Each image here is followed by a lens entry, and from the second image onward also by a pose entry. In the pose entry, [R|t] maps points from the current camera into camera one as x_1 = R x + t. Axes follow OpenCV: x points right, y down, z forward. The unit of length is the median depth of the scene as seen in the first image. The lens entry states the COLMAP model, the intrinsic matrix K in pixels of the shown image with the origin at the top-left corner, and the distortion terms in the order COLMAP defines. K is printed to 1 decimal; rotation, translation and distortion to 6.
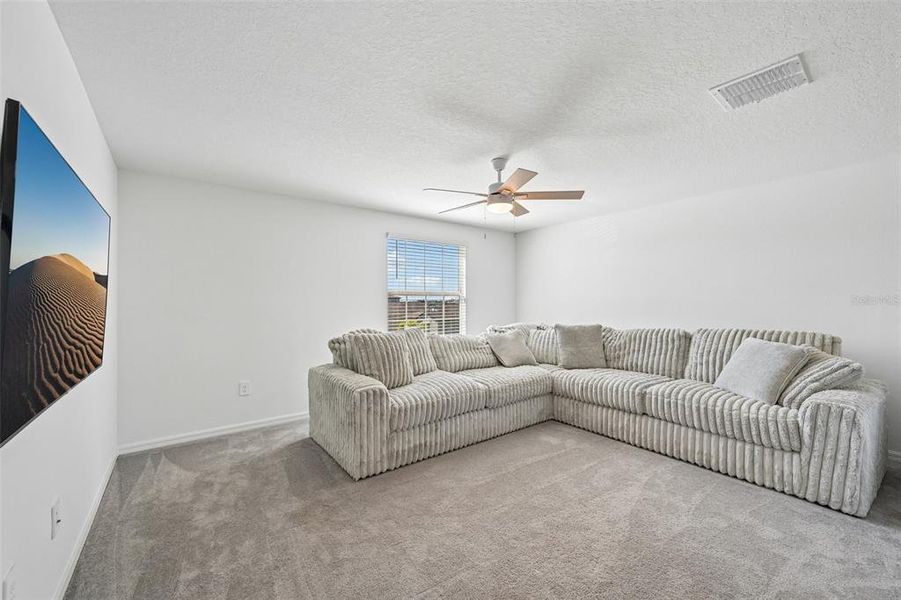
lens RADIAL K [[361.1, 0, 454.3], [0, 361.1, 302.9], [0, 0, 1]] dist [0.002343, -0.000781]
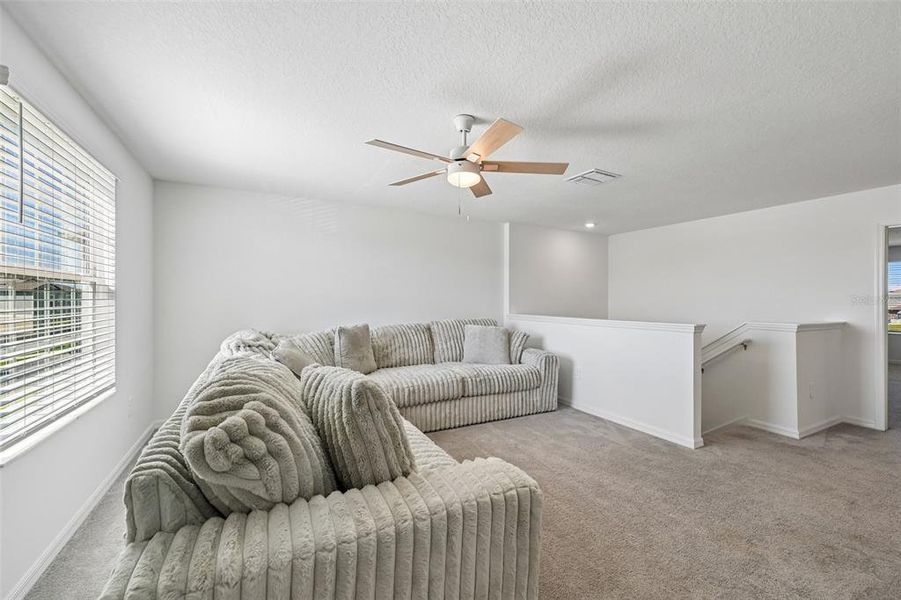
lens RADIAL K [[361.1, 0, 453.1], [0, 361.1, 301.4], [0, 0, 1]] dist [0.002343, -0.000781]
pose [[0.172543, -0.009046, 0.984960, -0.584758], [-0.008231, 0.999910, 0.010625, -0.012617], [-0.984968, -0.009940, 0.172453, 0.770588]]
